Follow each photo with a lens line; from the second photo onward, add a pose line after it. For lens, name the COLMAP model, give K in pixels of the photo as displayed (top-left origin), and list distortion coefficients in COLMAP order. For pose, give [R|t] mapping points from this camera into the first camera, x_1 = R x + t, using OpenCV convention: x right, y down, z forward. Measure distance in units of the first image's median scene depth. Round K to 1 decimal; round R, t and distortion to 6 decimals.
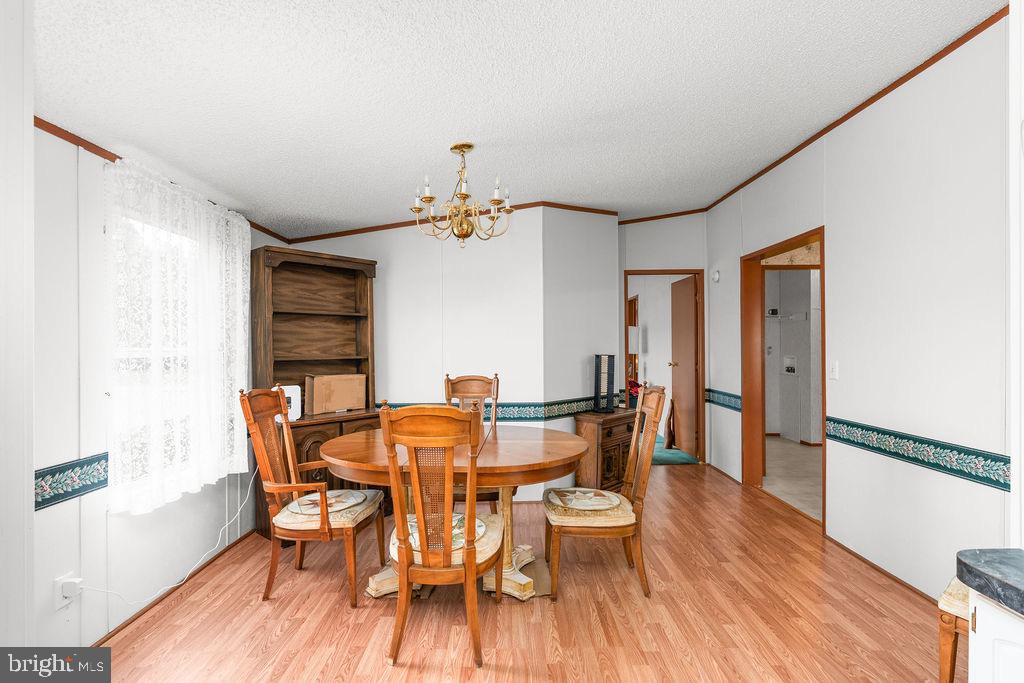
lens RADIAL K [[495.9, 0, 510.1], [0, 495.9, 347.6], [0, 0, 1]] dist [-0.010727, 0.003647]
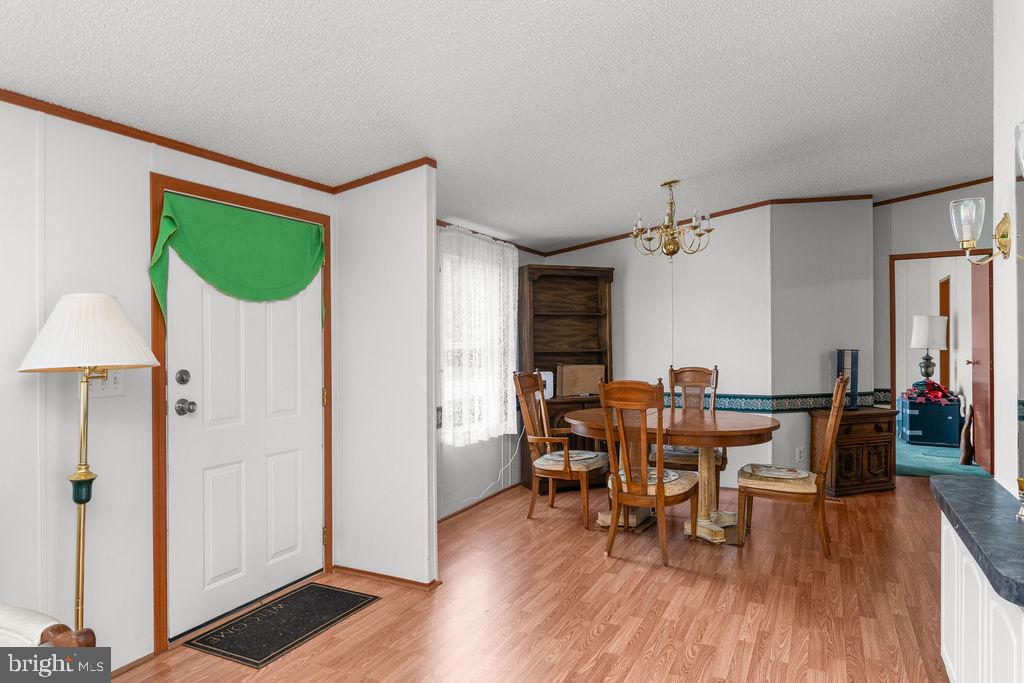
lens RADIAL K [[627.1, 0, 519.0], [0, 627.1, 344.7], [0, 0, 1]] dist [-0.002252, 0.000792]
pose [[0.894198, 0.001832, -0.447668, 0.210928], [0.000292, 0.999989, 0.004677, -0.000976], [0.447672, -0.004313, 0.894188, -0.460242]]
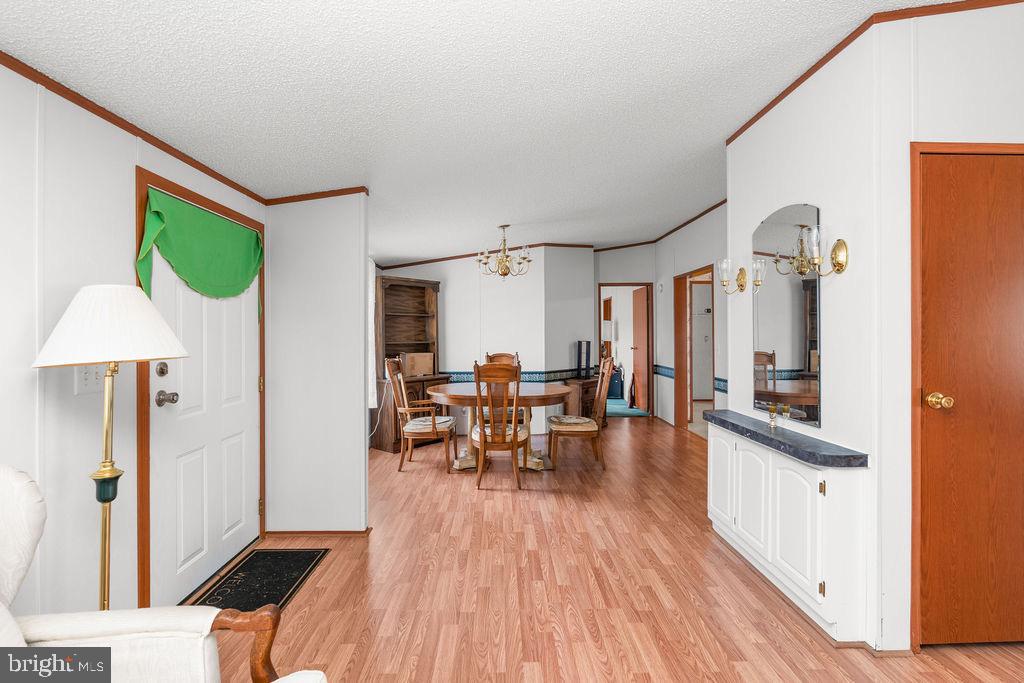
lens RADIAL K [[466.9, 0, 509.1], [0, 466.9, 337.2], [0, 0, 1]] dist [-0.011093, 0.003047]
pose [[0.999866, 0.001671, 0.016274, -0.080587], [-0.001712, 0.999996, 0.002458, -0.000296], [-0.016270, -0.002485, 0.999865, -0.550803]]
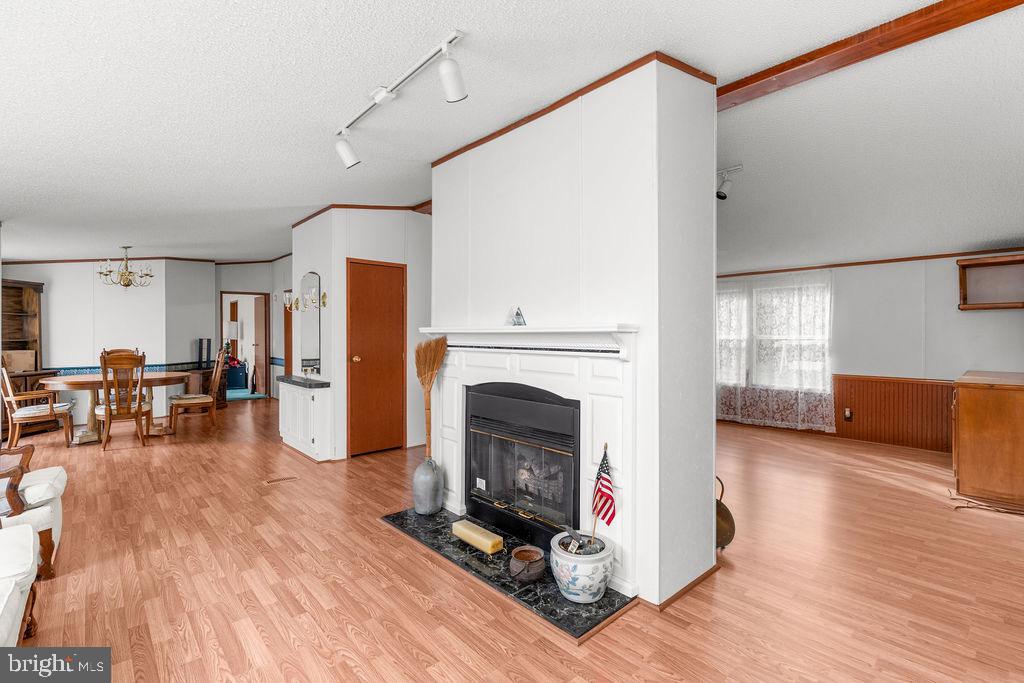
lens RADIAL K [[466.9, 0, 513.9], [0, 466.9, 336.0], [0, 0, 1]] dist [-0.011093, 0.003047]
pose [[0.738226, 0.002622, 0.674548, -0.168462], [-0.002227, 0.999996, -0.001450, 0.005649], [-0.674550, -0.000431, 0.738229, -1.380755]]
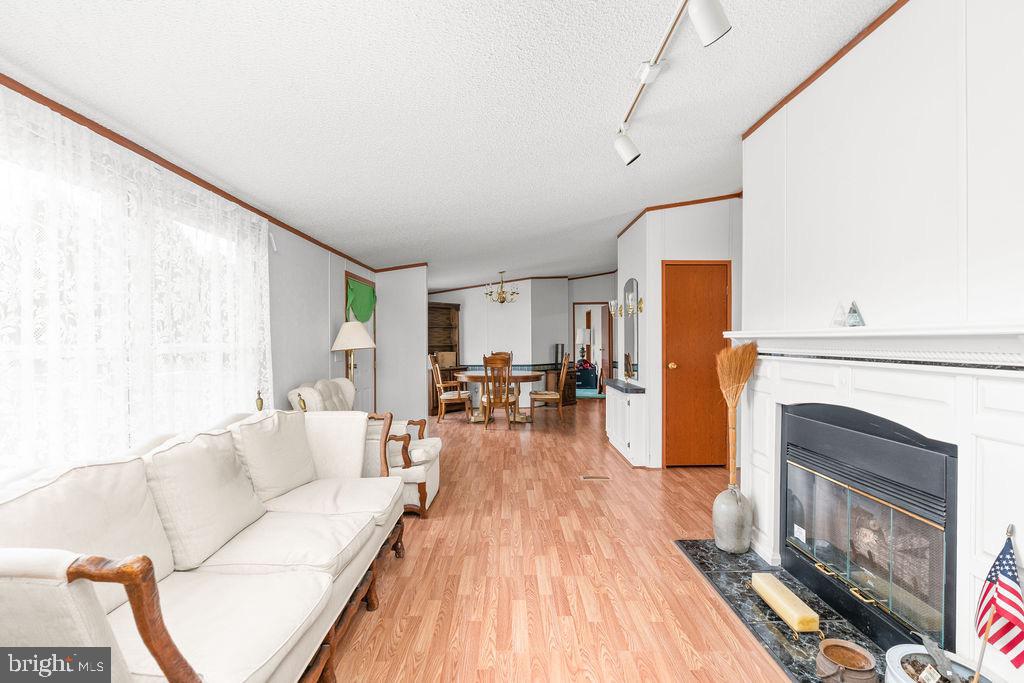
lens RADIAL K [[466.9, 0, 513.7], [0, 466.9, 345.0], [0, 0, 1]] dist [-0.011093, 0.003047]
pose [[0.999979, 0.000767, 0.006403, -0.033723], [-0.000814, 0.999972, 0.007397, 0.004905], [-0.006397, -0.007402, 0.999952, -1.358579]]
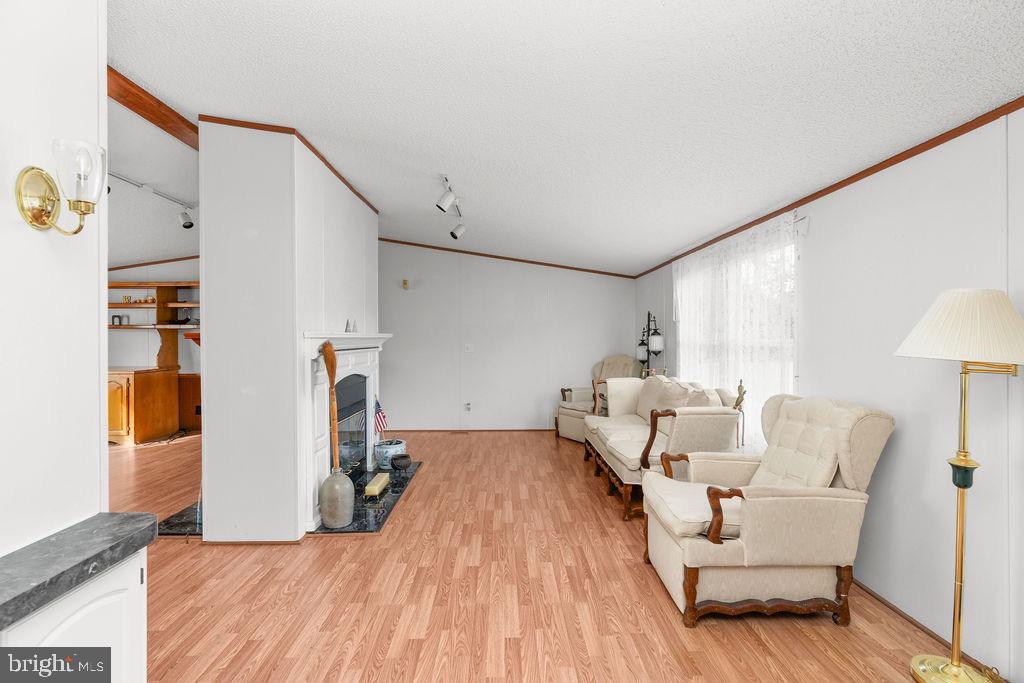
lens RADIAL K [[466.9, 0, 511.0], [0, 466.9, 341.6], [0, 0, 1]] dist [-0.011093, 0.003047]
pose [[-0.999868, 0.008083, -0.014120, 0.023002], [0.007906, 0.999890, 0.012584, -0.003506], [0.014220, 0.012470, -0.999821, 0.392417]]
